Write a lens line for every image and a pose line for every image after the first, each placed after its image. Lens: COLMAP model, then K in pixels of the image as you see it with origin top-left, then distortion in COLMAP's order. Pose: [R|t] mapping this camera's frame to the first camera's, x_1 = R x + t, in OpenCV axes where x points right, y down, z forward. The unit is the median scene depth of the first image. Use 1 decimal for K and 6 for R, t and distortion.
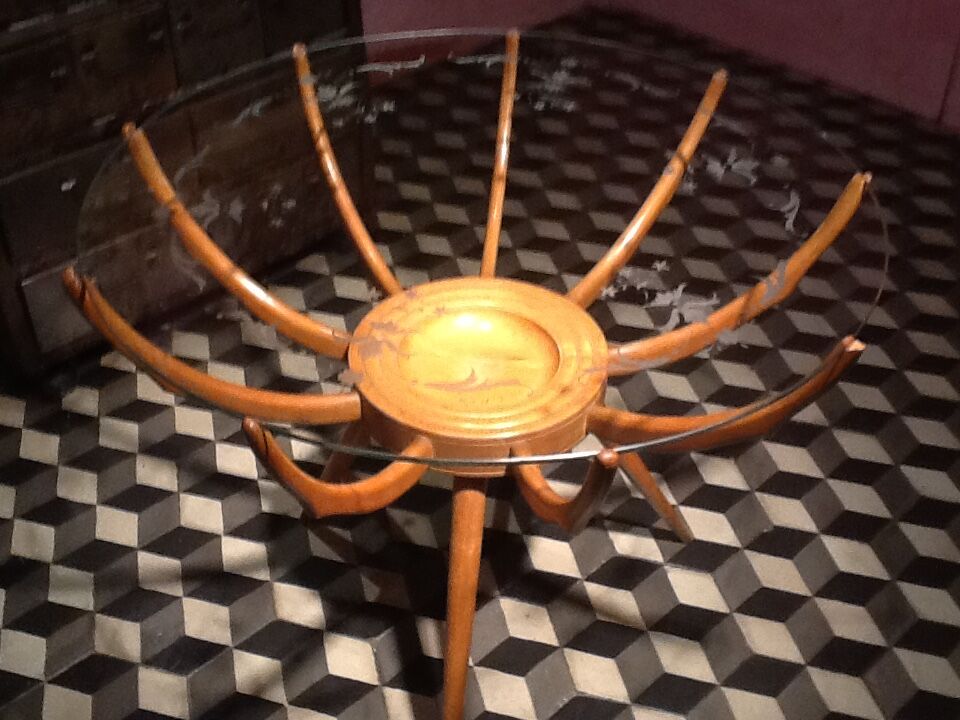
lens RADIAL K [[1222.4, 0, 480.0], [0, 1222.4, 360.0], [0, 0, 1]] dist [0.015940, -0.007433]
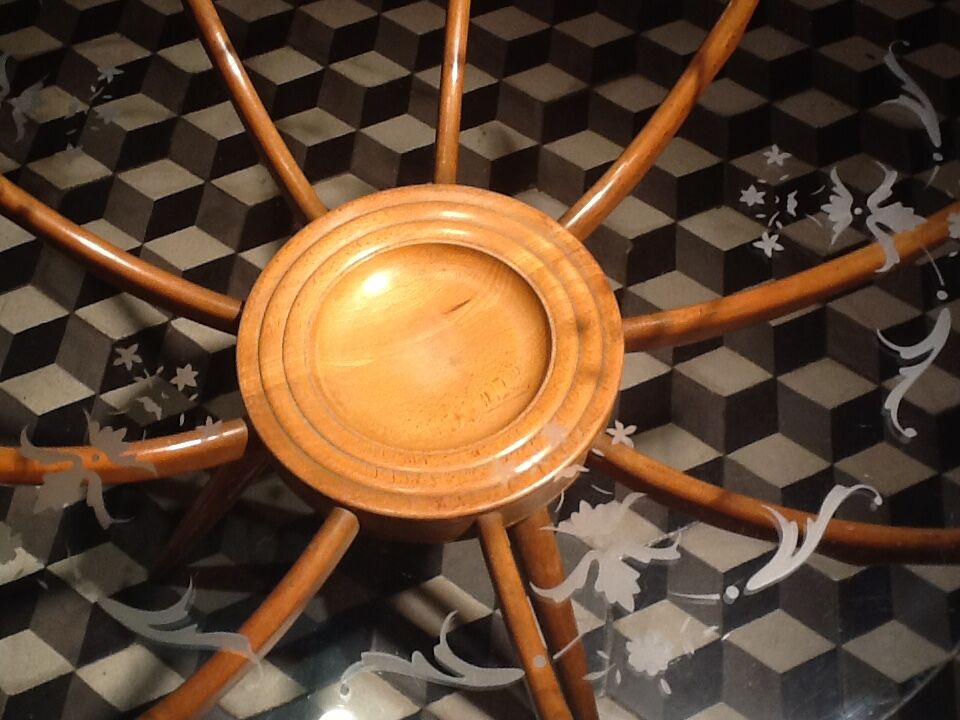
lens RADIAL K [[1222.4, 0, 480.0], [0, 1222.4, 360.0], [0, 0, 1]] dist [0.015940, -0.007433]
pose [[0.756335, -0.569833, 0.321323, -0.173959], [0.402079, 0.792375, 0.458775, -0.252023], [-0.516034, -0.217790, 0.828418, 0.361535]]
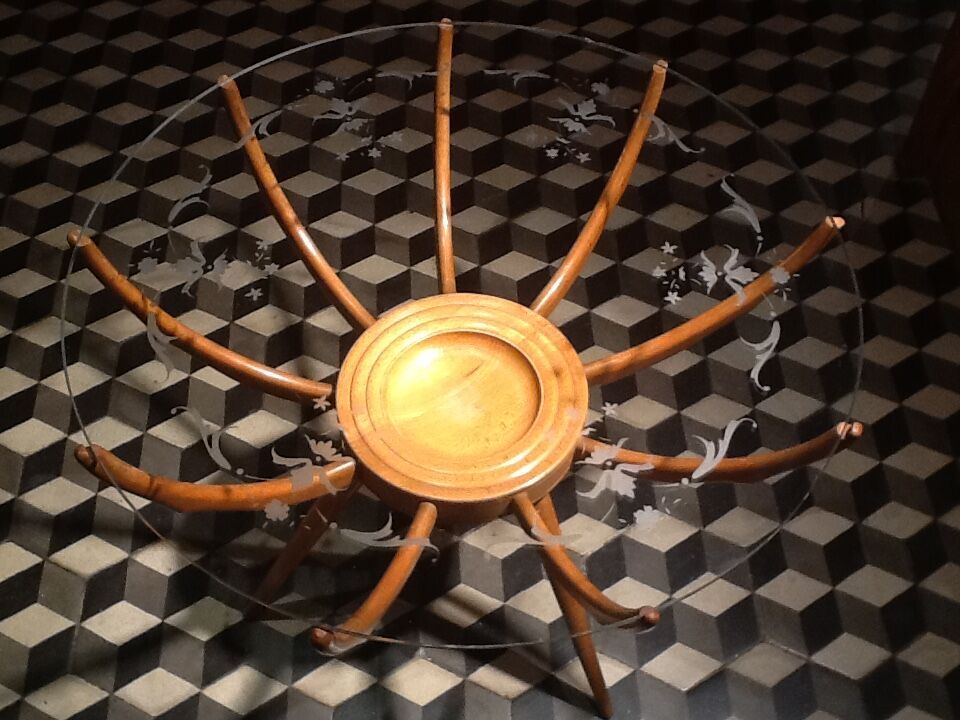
lens RADIAL K [[1249.1, 0, 480.0], [0, 1249.1, 360.0], [0, 0, 1]] dist [0.031663, -0.017001]
pose [[0.642135, -0.616037, 0.456247, -0.388662], [0.458956, 0.785652, 0.414861, -0.390365], [-0.614021, -0.056999, 0.787229, 0.137942]]
